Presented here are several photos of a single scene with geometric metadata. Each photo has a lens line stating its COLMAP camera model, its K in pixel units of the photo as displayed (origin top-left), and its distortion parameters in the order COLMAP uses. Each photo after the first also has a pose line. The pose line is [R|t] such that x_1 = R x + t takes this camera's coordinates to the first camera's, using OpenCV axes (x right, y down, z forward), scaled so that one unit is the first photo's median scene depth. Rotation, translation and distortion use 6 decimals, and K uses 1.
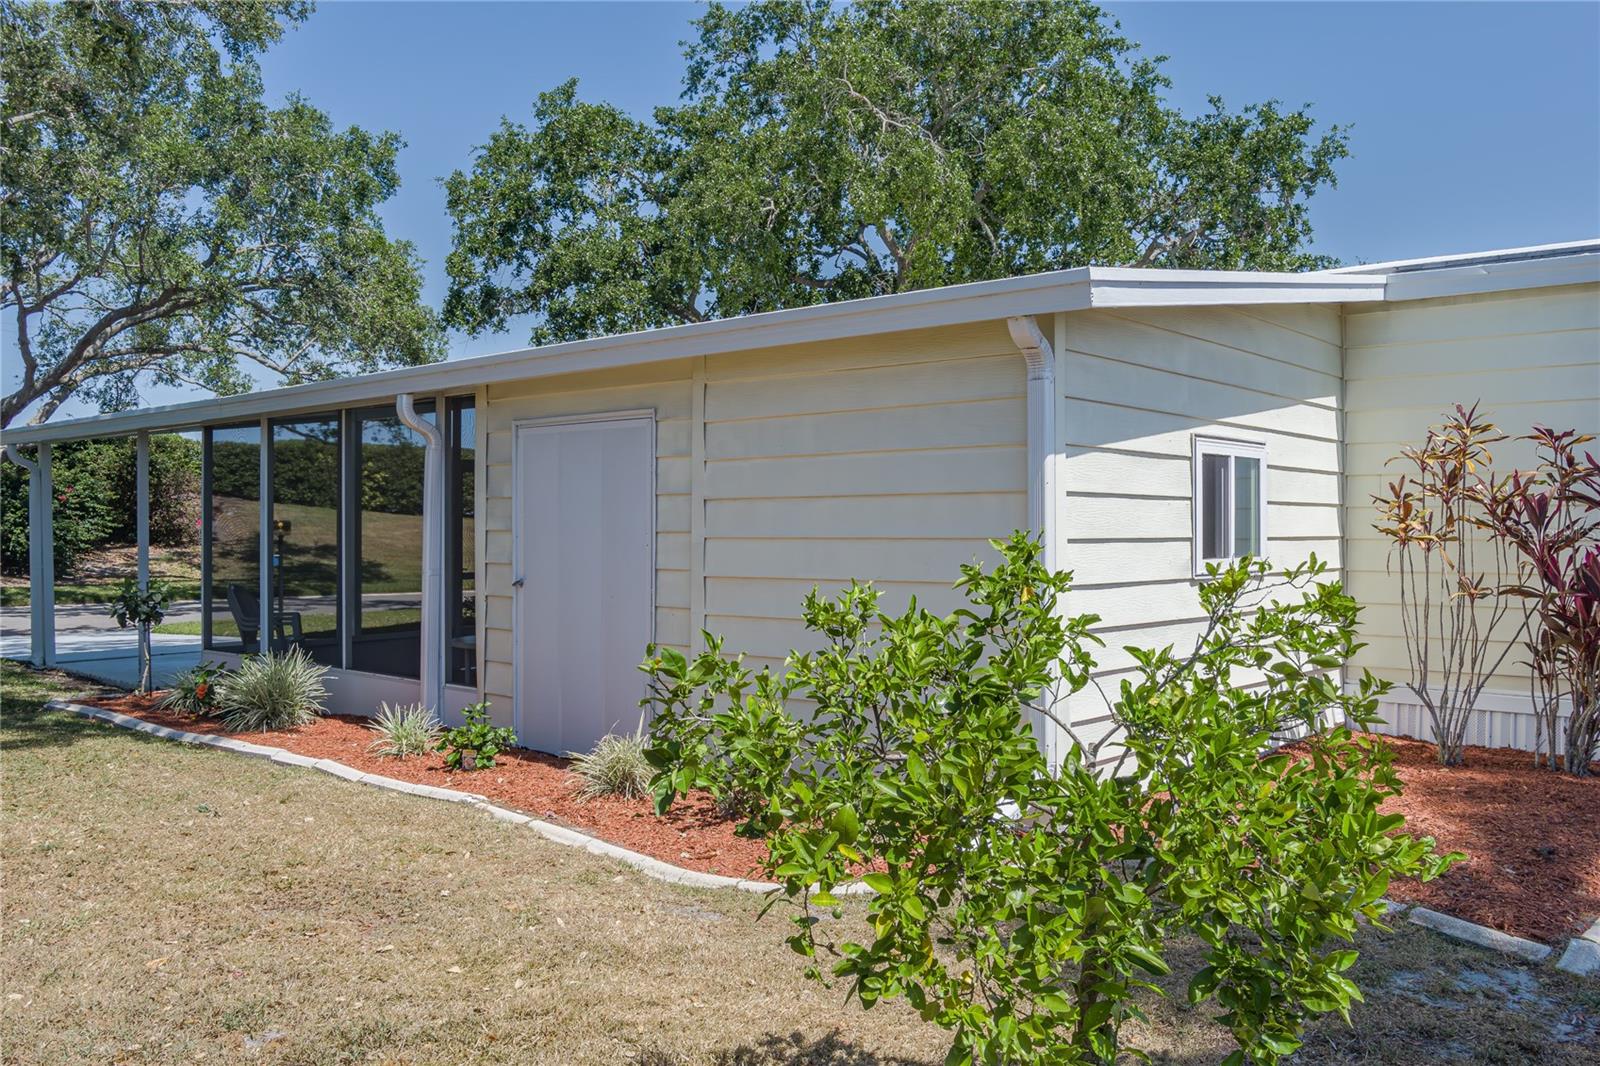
lens RADIAL K [[1285.6, 0, 826.5], [0, 1285.6, 540.2], [0, 0, 1]] dist [-0.057935, -0.004334]
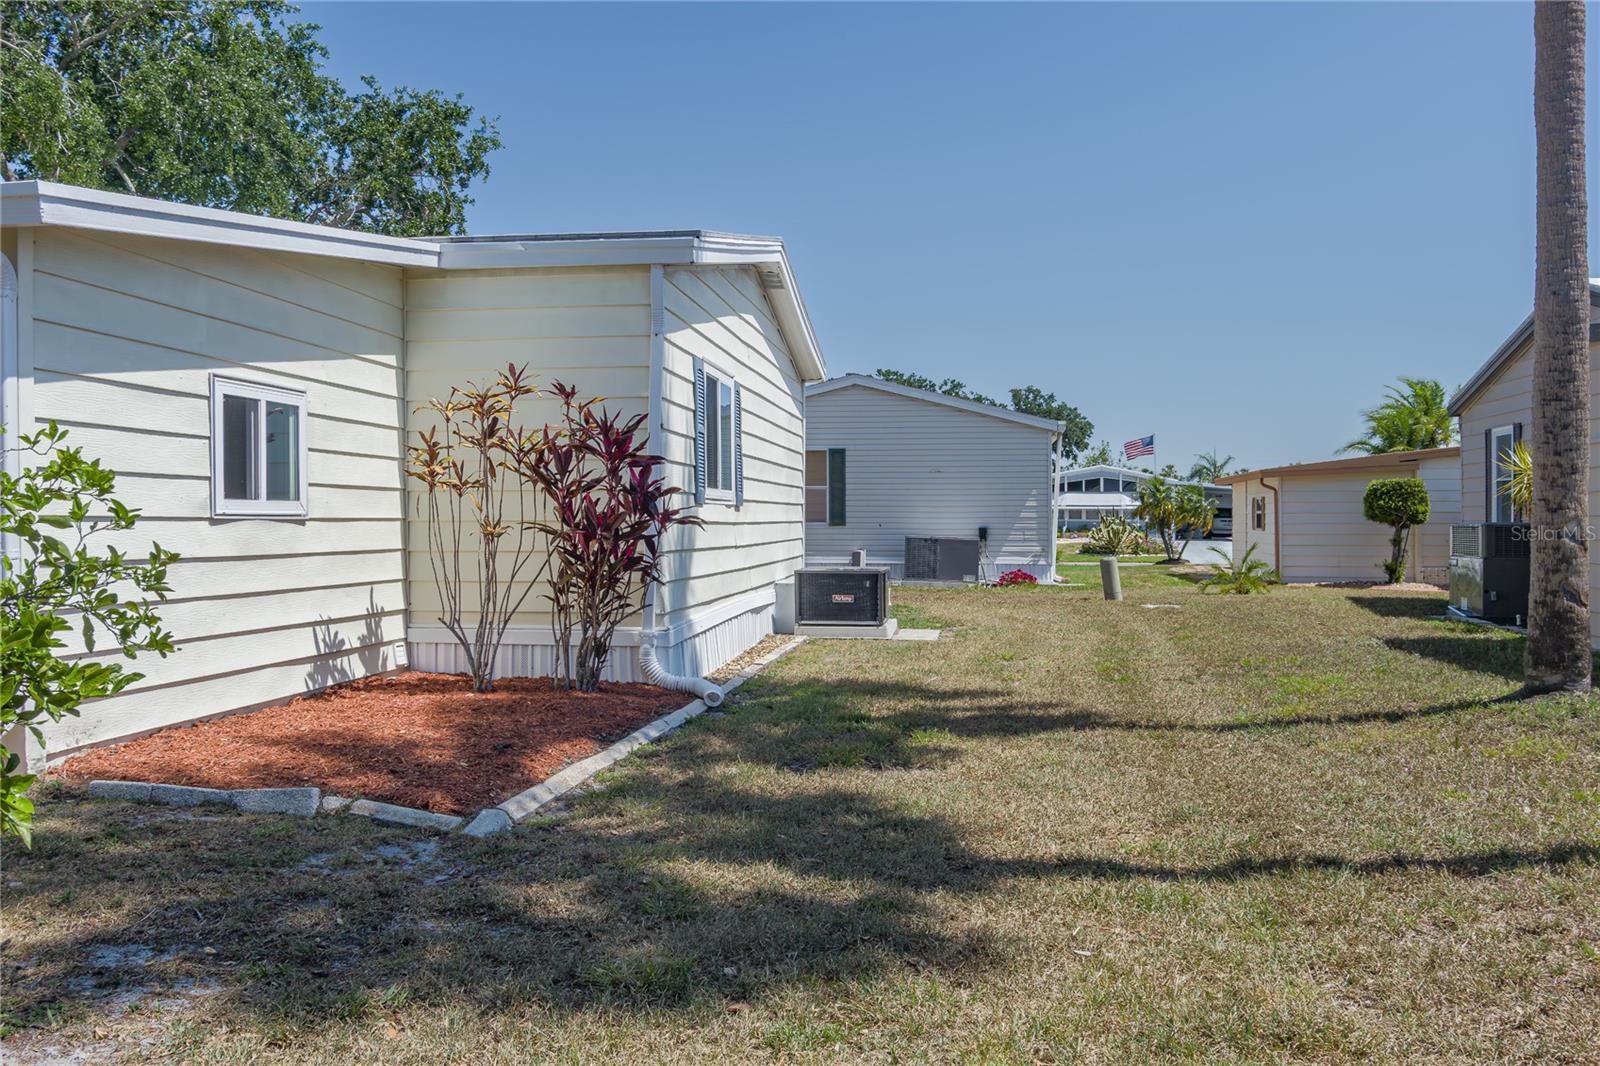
lens RADIAL K [[1285.6, 0, 805.2], [0, 1285.6, 540.2], [0, 0, 1]] dist [-0.057935, -0.004334]
pose [[0.838260, -0.007463, 0.545220, 0.121957], [0.004048, 0.999964, 0.007464, 0.038230], [-0.545256, -0.004050, 0.838260, -0.080752]]
